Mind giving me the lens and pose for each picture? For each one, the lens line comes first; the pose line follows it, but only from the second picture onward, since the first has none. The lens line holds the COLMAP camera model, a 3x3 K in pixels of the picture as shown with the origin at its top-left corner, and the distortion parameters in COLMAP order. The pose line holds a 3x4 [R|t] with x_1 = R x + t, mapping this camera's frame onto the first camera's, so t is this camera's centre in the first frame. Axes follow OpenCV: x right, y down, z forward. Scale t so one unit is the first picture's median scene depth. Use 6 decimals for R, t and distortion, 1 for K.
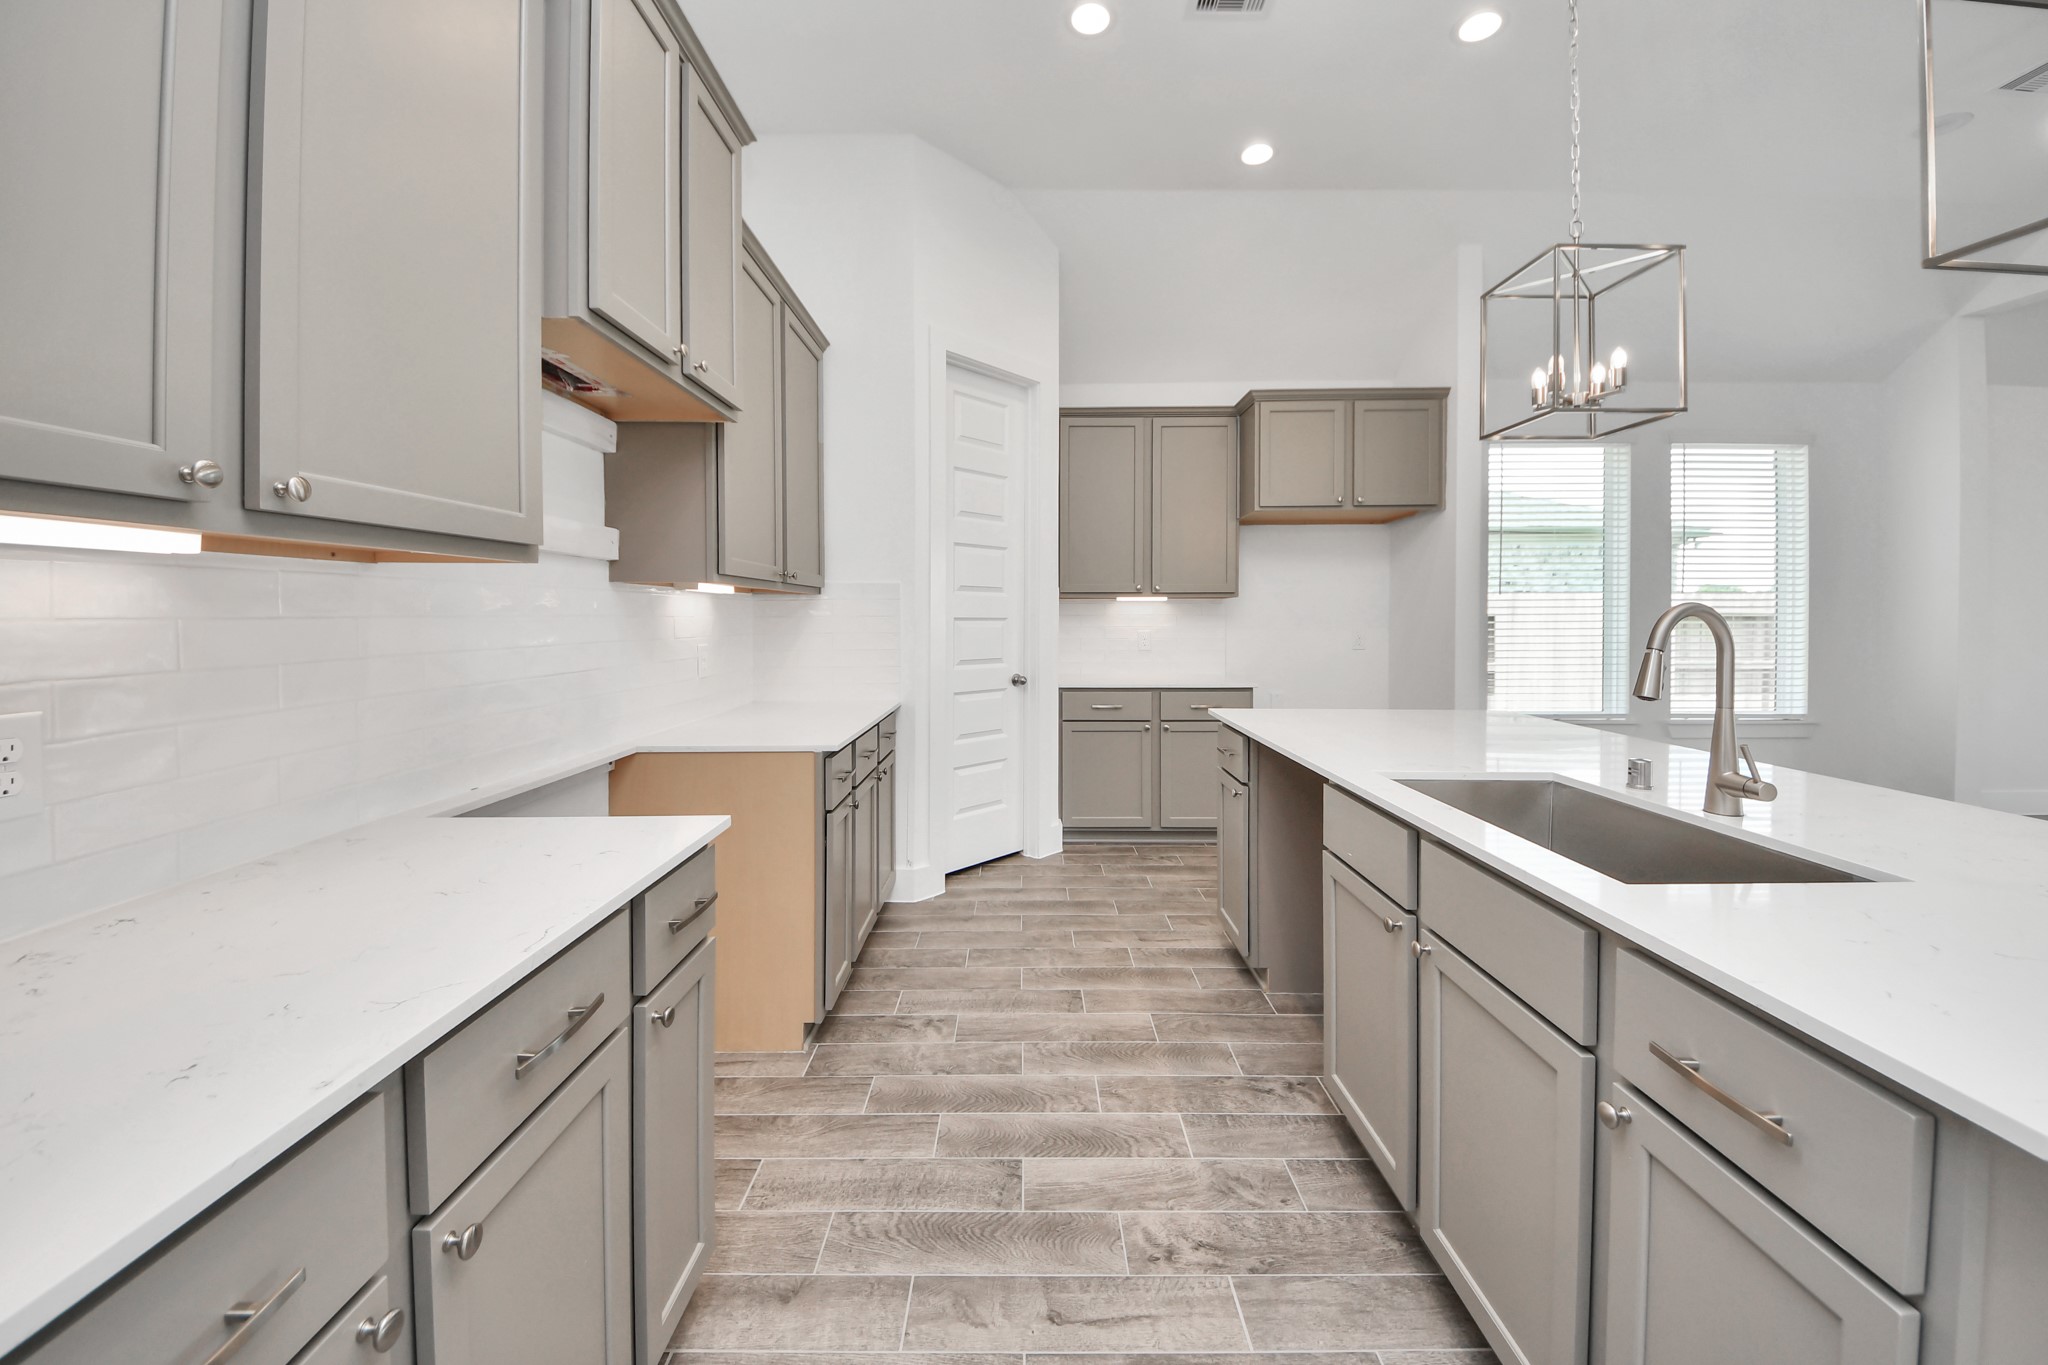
lens RADIAL K [[734.7, 0, 1015.2], [0, 734.7, 621.1], [0, 0, 1]] dist [0.003607, -0.008155]
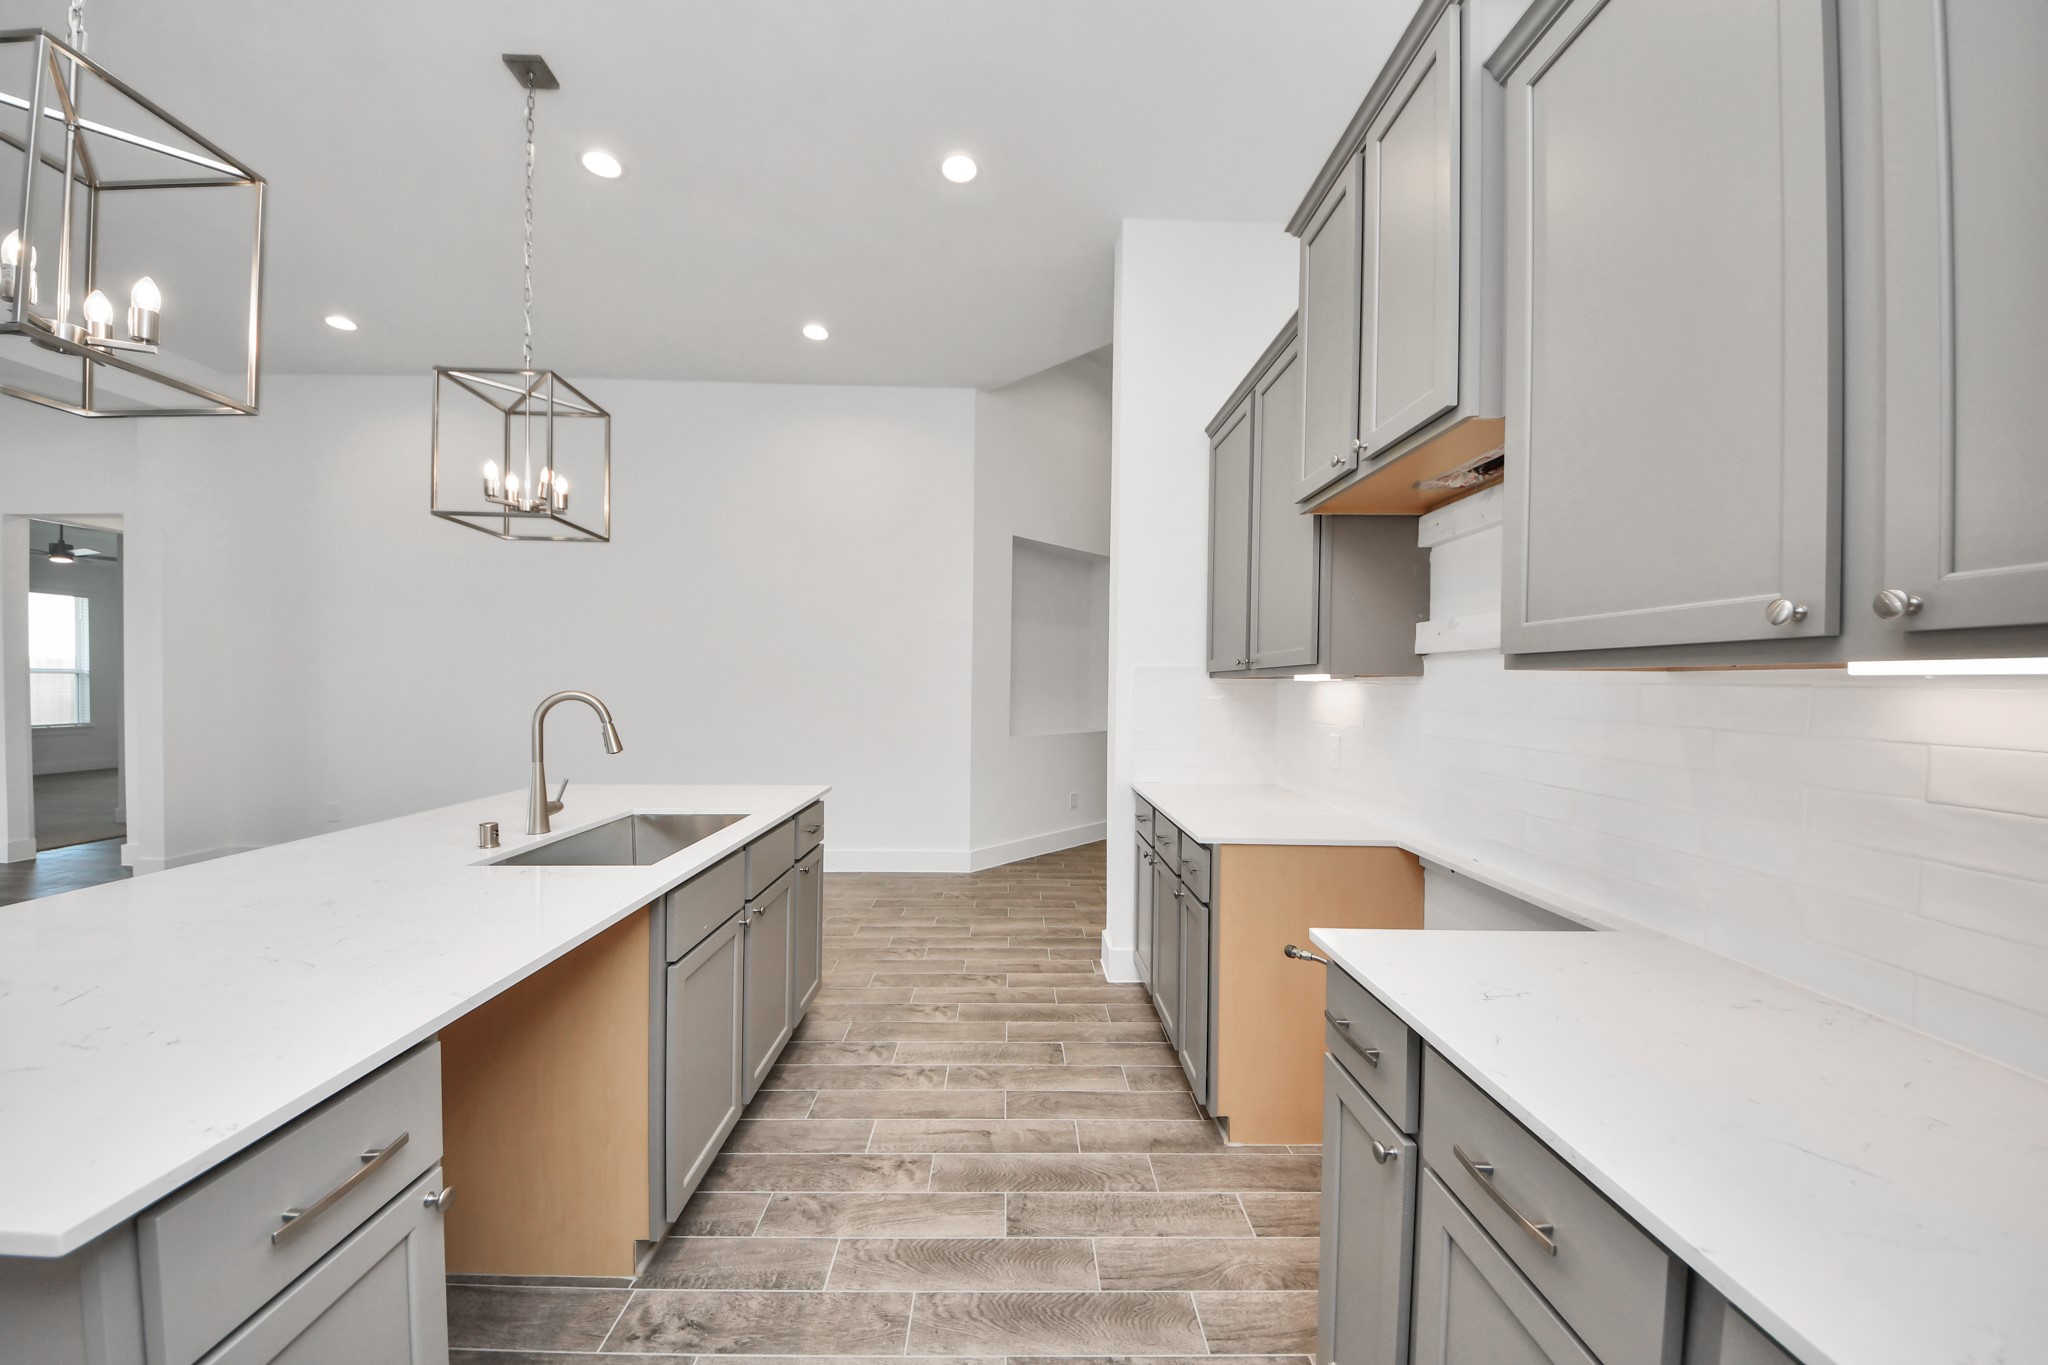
lens RADIAL K [[734.7, 0, 1024.5], [0, 734.7, 689.7], [0, 0, 1]] dist [0.003607, -0.008155]
pose [[-0.999458, -0.013113, -0.030194, 0.020279], [-0.013903, 0.999562, 0.026122, -0.052692], [0.029838, 0.026527, -0.999203, 1.624366]]
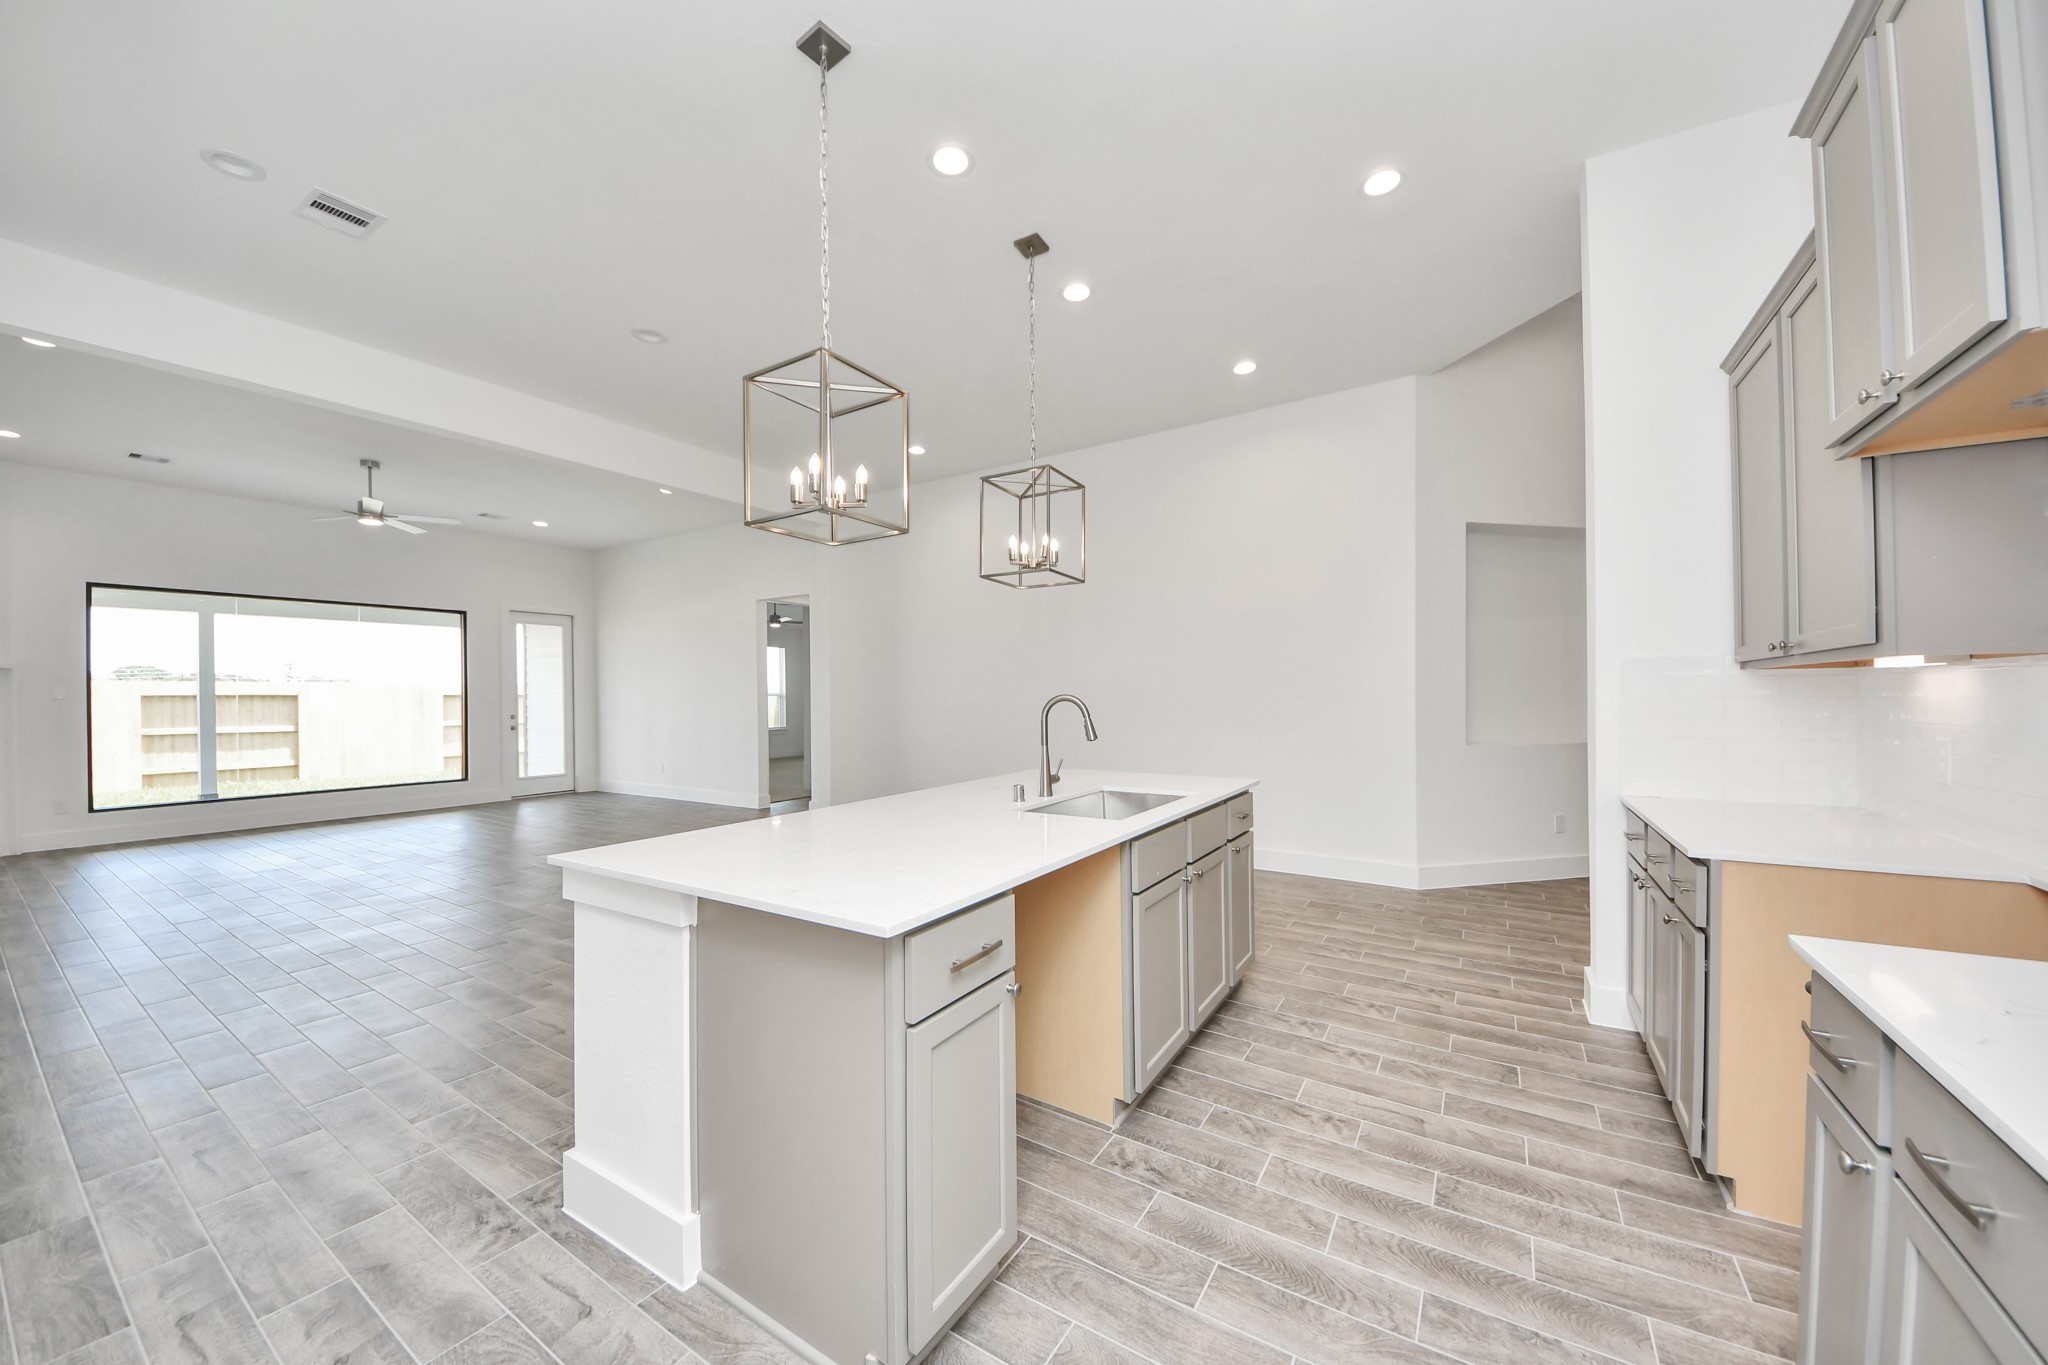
lens RADIAL K [[734.7, 0, 1010.5], [0, 734.7, 692.4], [0, 0, 1]] dist [0.003607, -0.008155]
pose [[-0.843721, 0.007596, 0.536729, -0.040926], [0.014327, 0.999862, 0.008371, -0.035121], [-0.536591, 0.014753, -0.843713, 1.805255]]
